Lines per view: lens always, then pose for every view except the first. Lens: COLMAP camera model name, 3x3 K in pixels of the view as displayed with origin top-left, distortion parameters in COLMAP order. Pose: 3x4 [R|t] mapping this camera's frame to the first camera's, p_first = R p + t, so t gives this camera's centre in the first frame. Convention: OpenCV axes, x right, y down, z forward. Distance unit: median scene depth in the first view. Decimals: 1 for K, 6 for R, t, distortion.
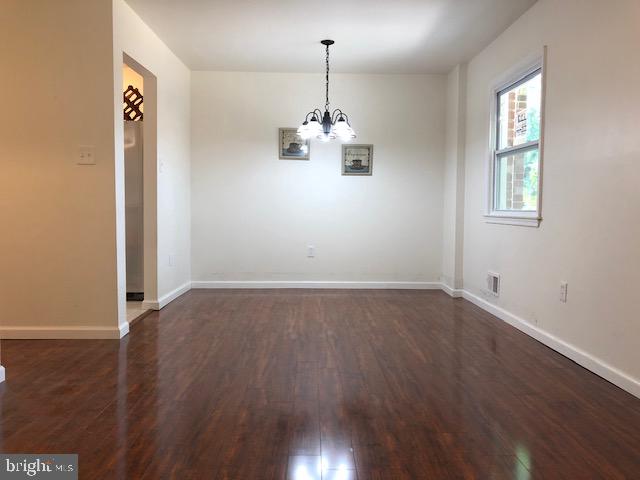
lens RADIAL K [[520.0, 0, 320.4], [0, 520.0, 237.4], [0, 0, 1]] dist [0.021958, -0.013884]
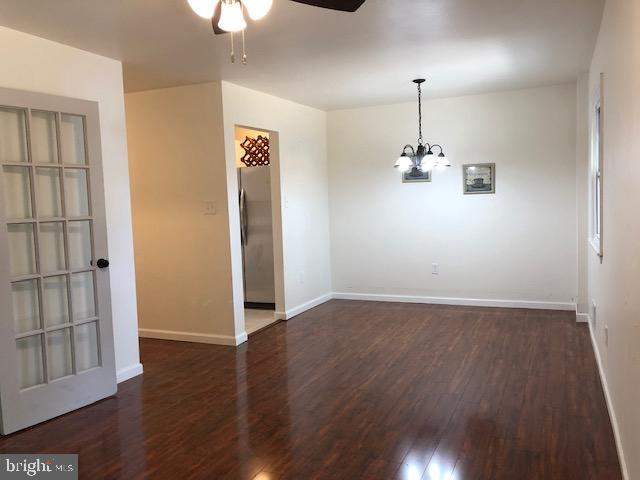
lens RADIAL K [[520.0, 0, 320.4], [0, 520.0, 237.4], [0, 0, 1]] dist [0.021958, -0.013884]
pose [[0.901295, -0.011147, -0.433062, 0.291715], [0.020683, 0.999636, 0.017317, -0.074488], [0.432711, -0.024565, 0.901198, -0.061647]]
